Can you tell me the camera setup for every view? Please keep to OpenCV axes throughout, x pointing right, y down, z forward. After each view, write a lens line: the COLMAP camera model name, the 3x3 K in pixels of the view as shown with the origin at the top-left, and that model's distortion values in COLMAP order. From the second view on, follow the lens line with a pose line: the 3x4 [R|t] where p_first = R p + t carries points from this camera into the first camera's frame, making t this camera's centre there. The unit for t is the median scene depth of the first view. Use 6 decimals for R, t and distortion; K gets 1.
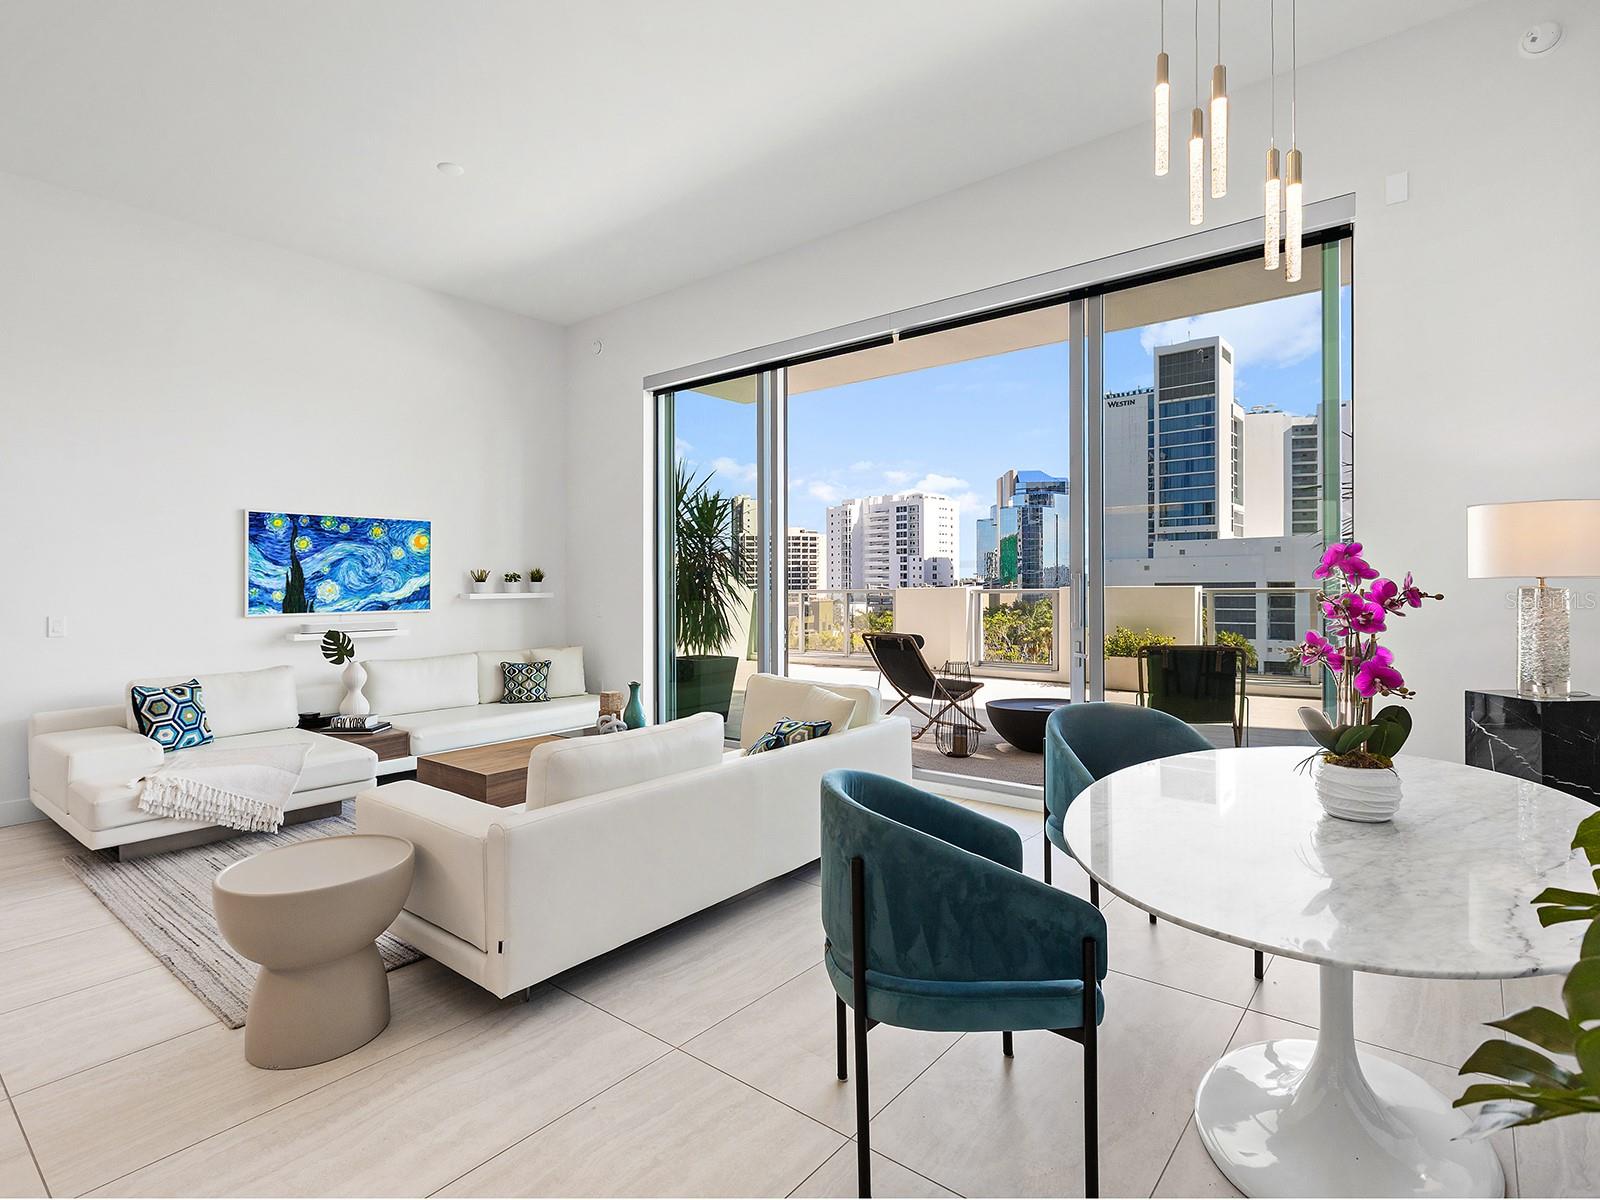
lens RADIAL K [[813.4, 0, 799.7], [0, 813.4, 583.5], [0, 0, 1]] dist [0.002022, -0.002440]
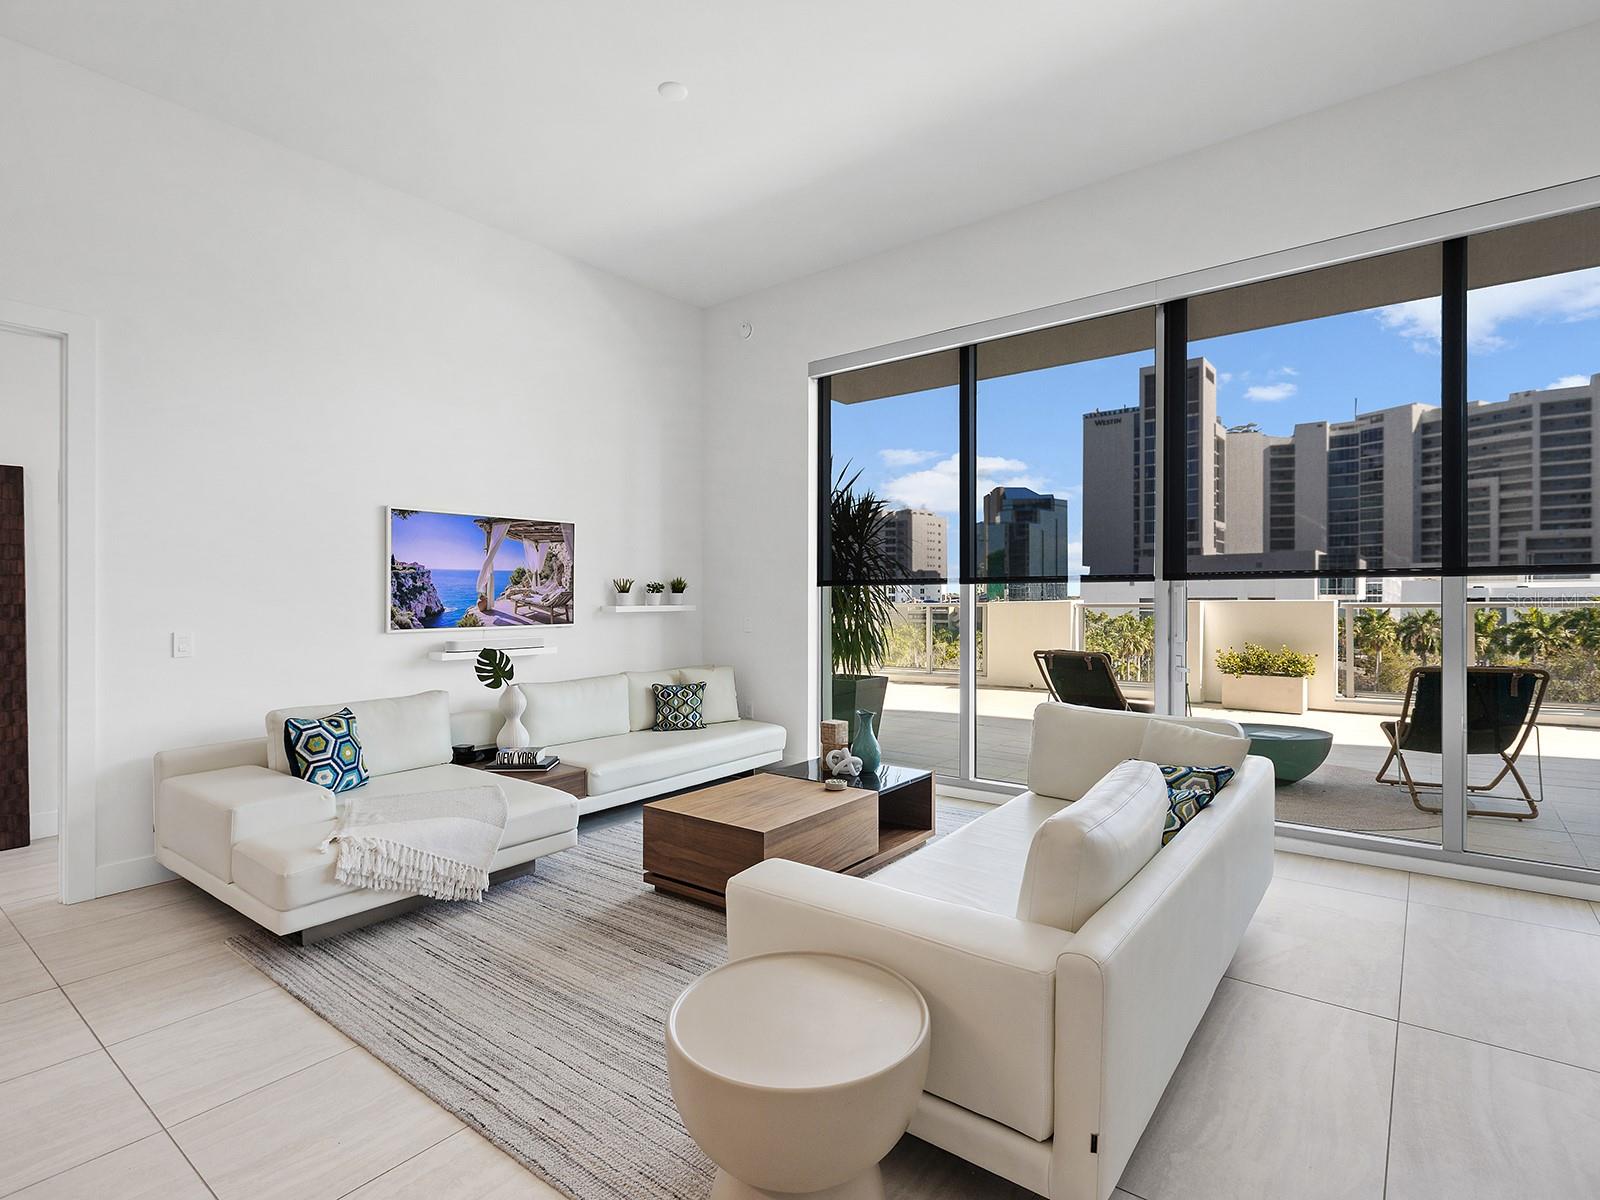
lens RADIAL K [[799.3, 0, 800.0], [0, 799.3, 600.0], [0, 0, 1]] dist [0.001131, 0.001156]
pose [[0.999735, 0.003973, 0.022686, -0.276156], [-0.004047, 0.999987, 0.003193, 0.002988], [-0.022673, -0.003284, 0.999738, 0.160394]]
